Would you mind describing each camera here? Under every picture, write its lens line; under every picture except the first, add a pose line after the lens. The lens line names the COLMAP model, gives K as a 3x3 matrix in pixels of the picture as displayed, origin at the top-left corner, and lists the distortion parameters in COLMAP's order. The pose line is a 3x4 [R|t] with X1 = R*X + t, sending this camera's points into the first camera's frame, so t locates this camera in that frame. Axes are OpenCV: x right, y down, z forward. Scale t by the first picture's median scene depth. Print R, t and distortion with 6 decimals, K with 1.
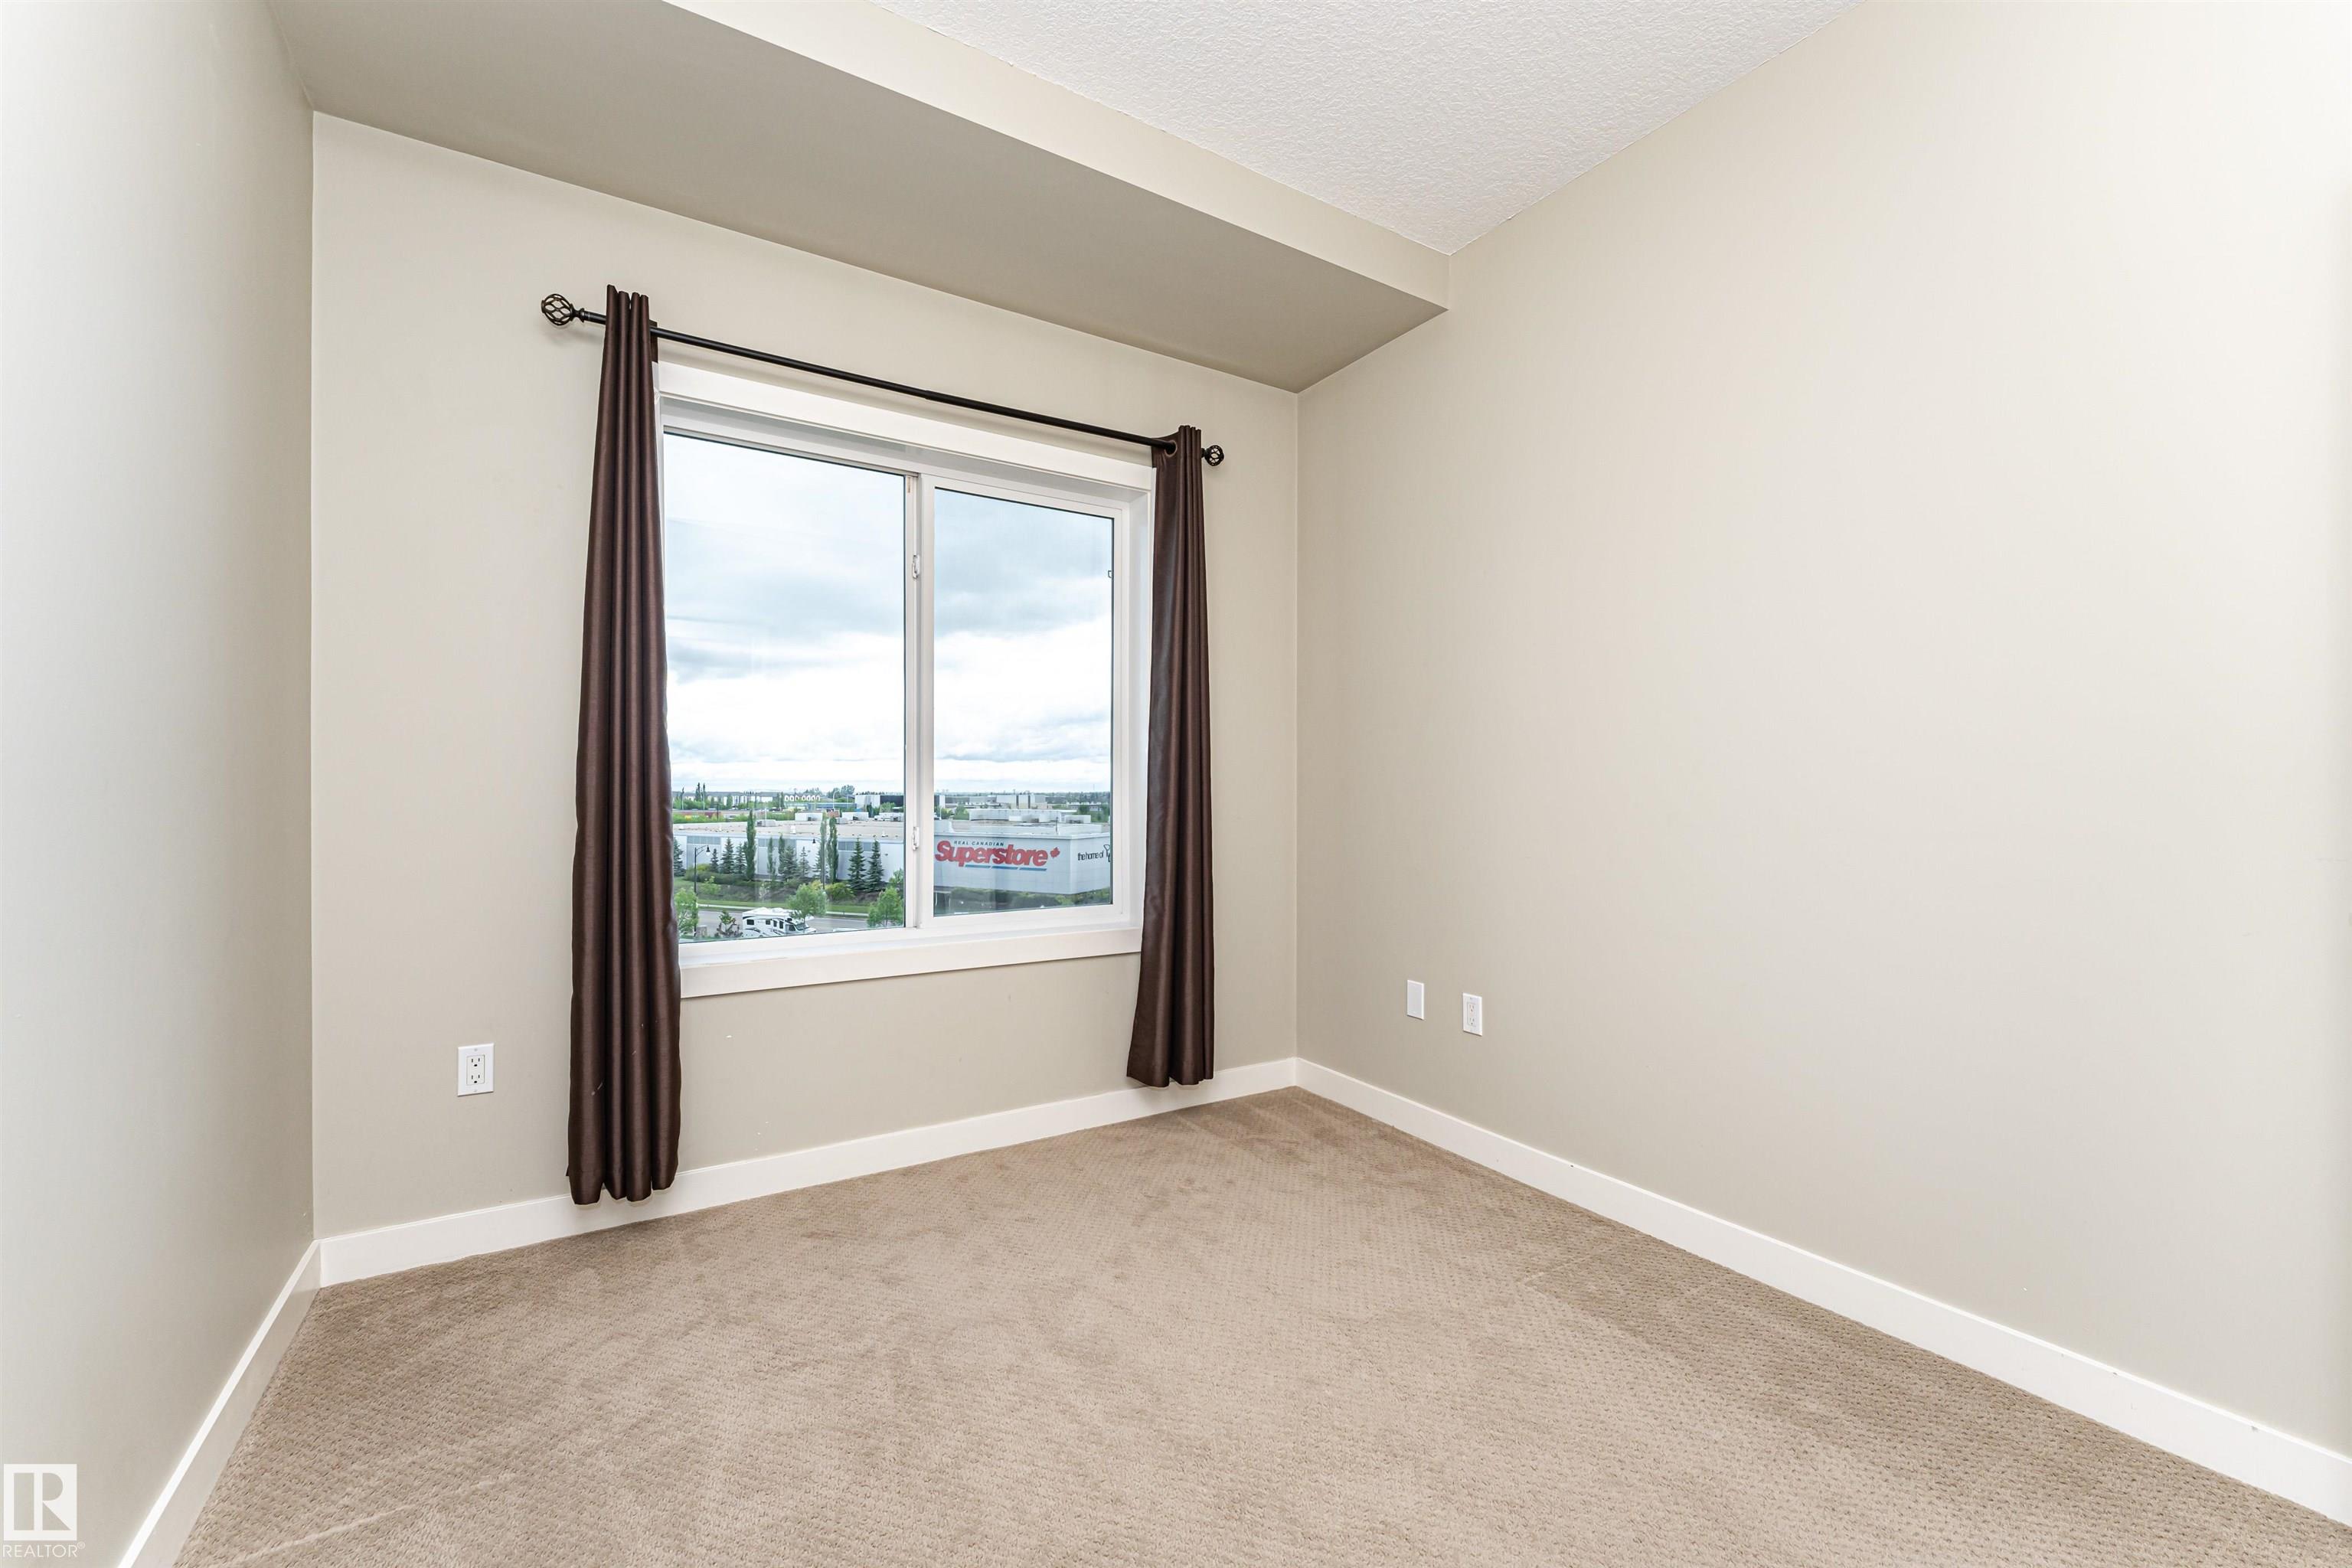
lens RADIAL K [[951.5, 0, 1175.4], [0, 951.5, 790.8], [0, 0, 1]] dist [-0.001484, -0.000682]
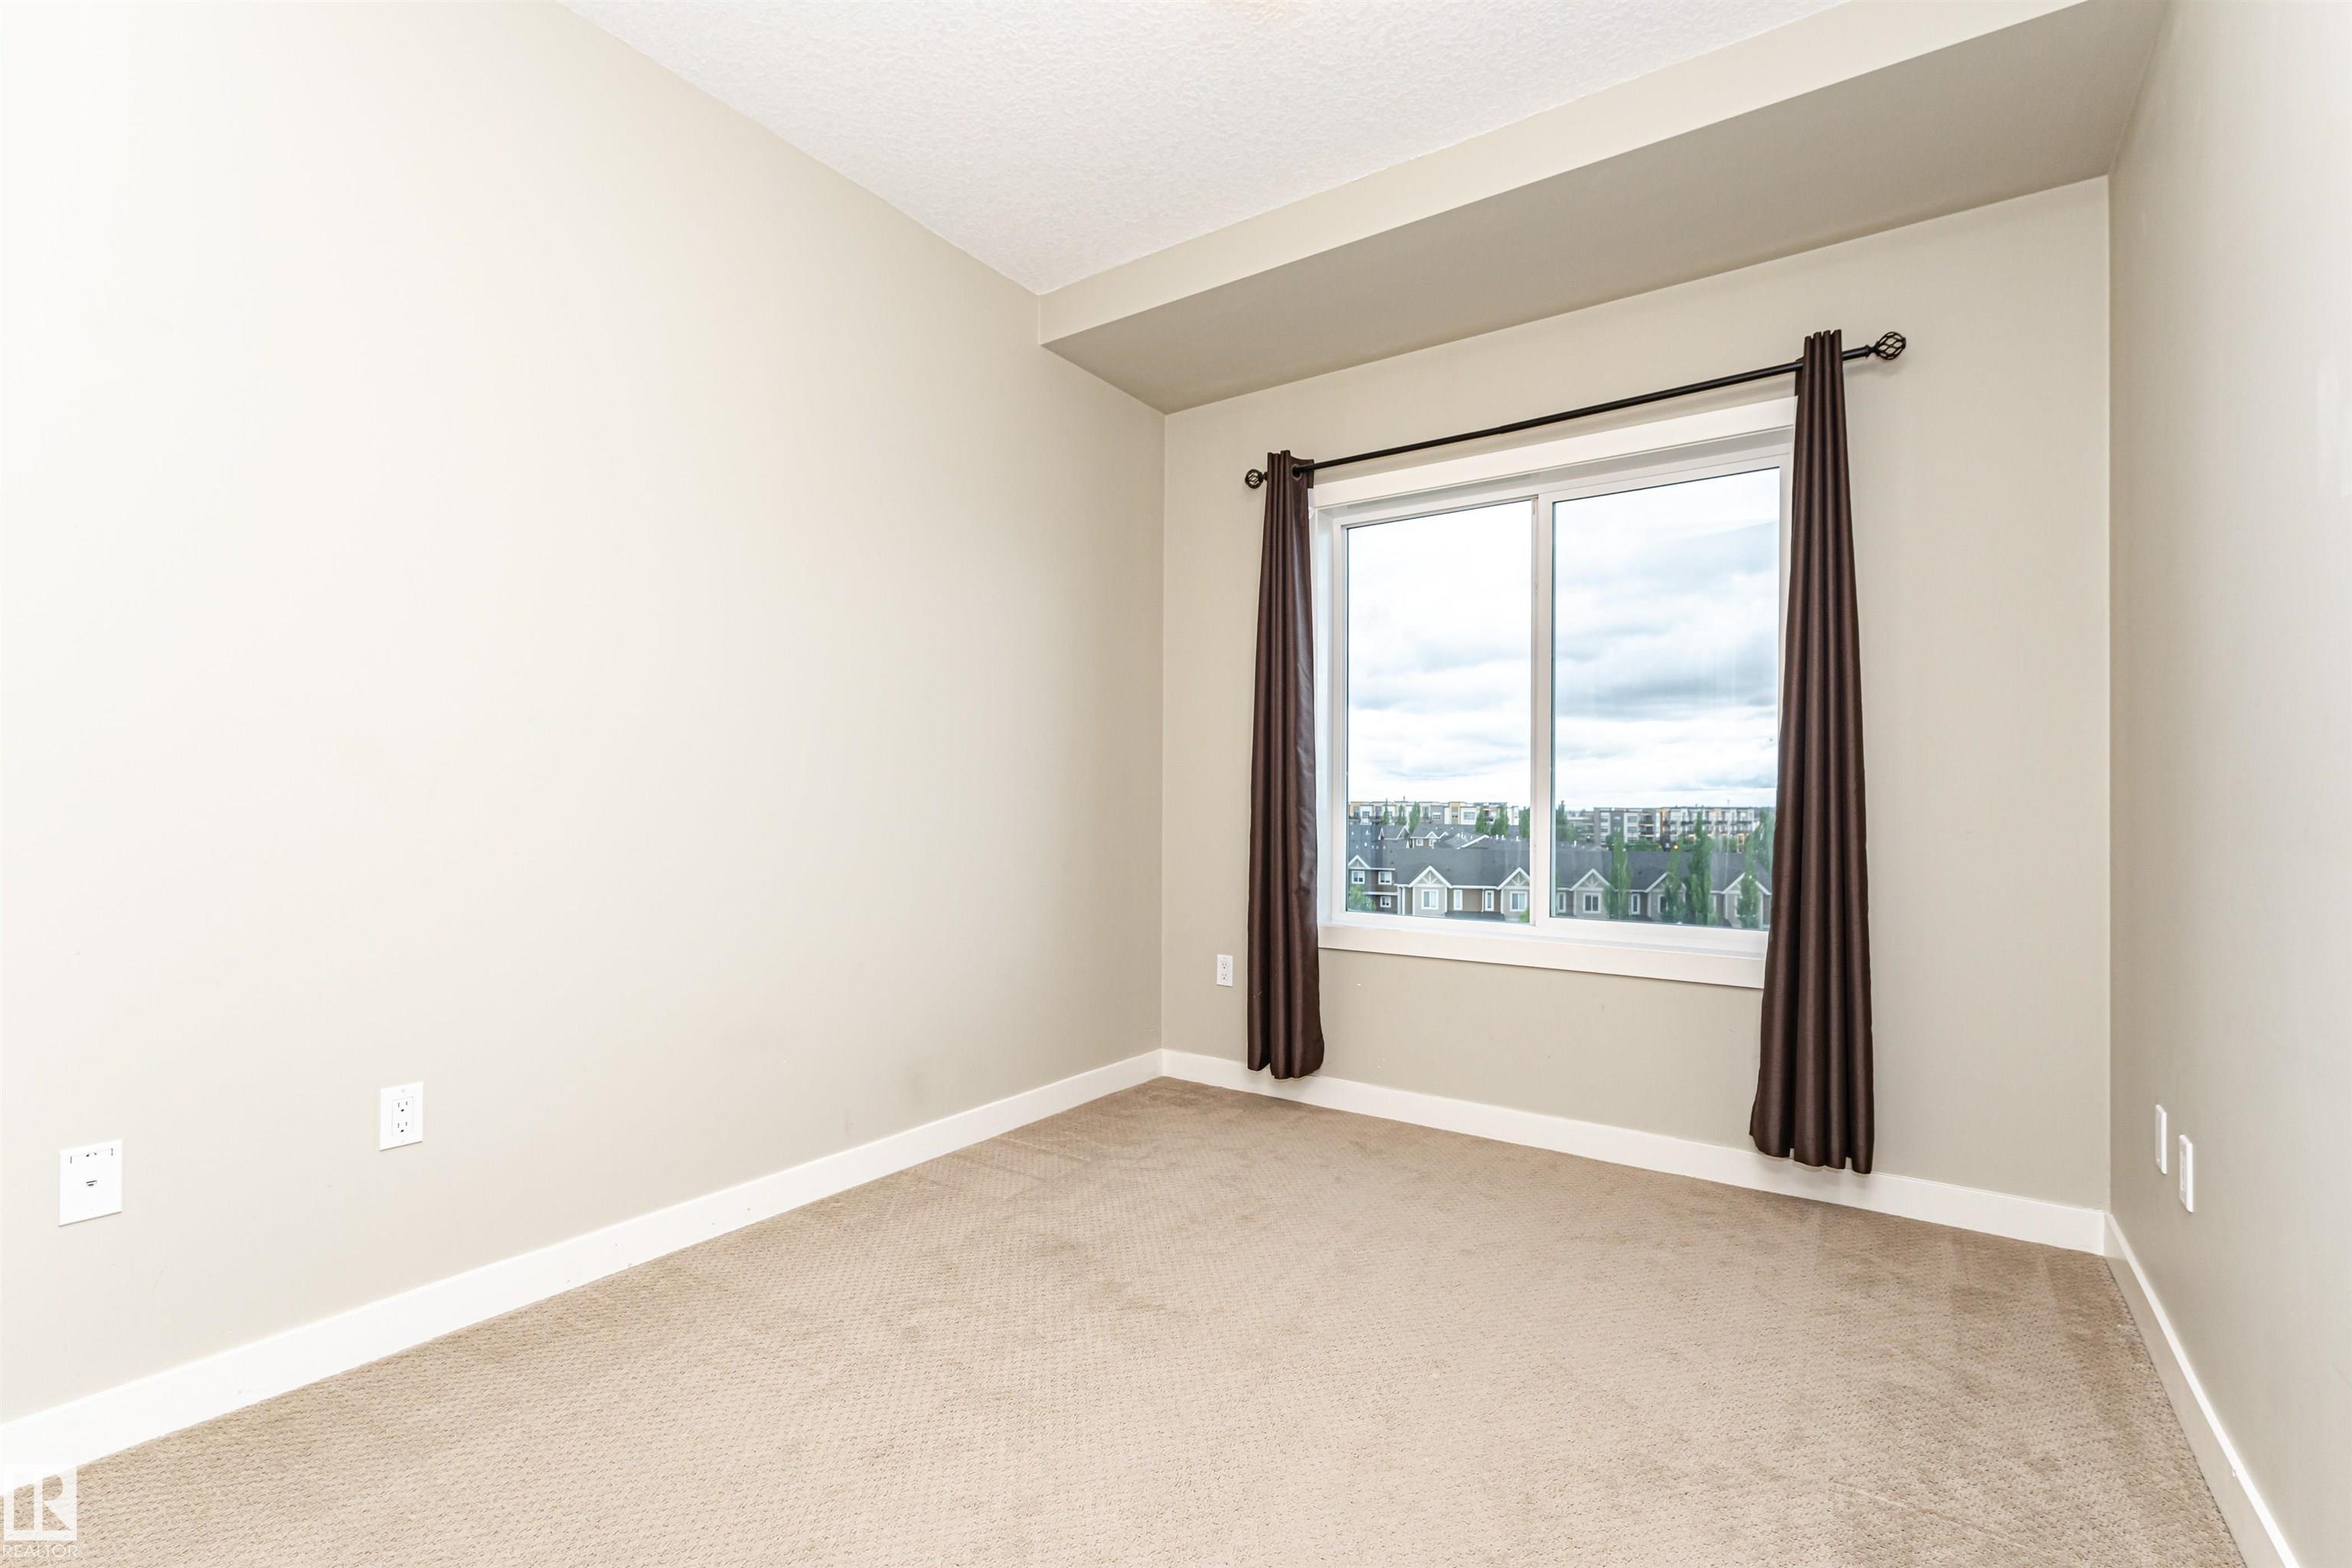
lens RADIAL K [[1041.2, 0, 1173.2], [0, 1041.2, 809.3], [0, 0, 1]] dist [-0.010152, 0.000046]
pose [[0.388877, 0.003358, -0.921284, 0.673959], [-0.007946, 0.999968, 0.000291, 0.017561], [0.921256, 0.007207, 0.388891, 0.192649]]
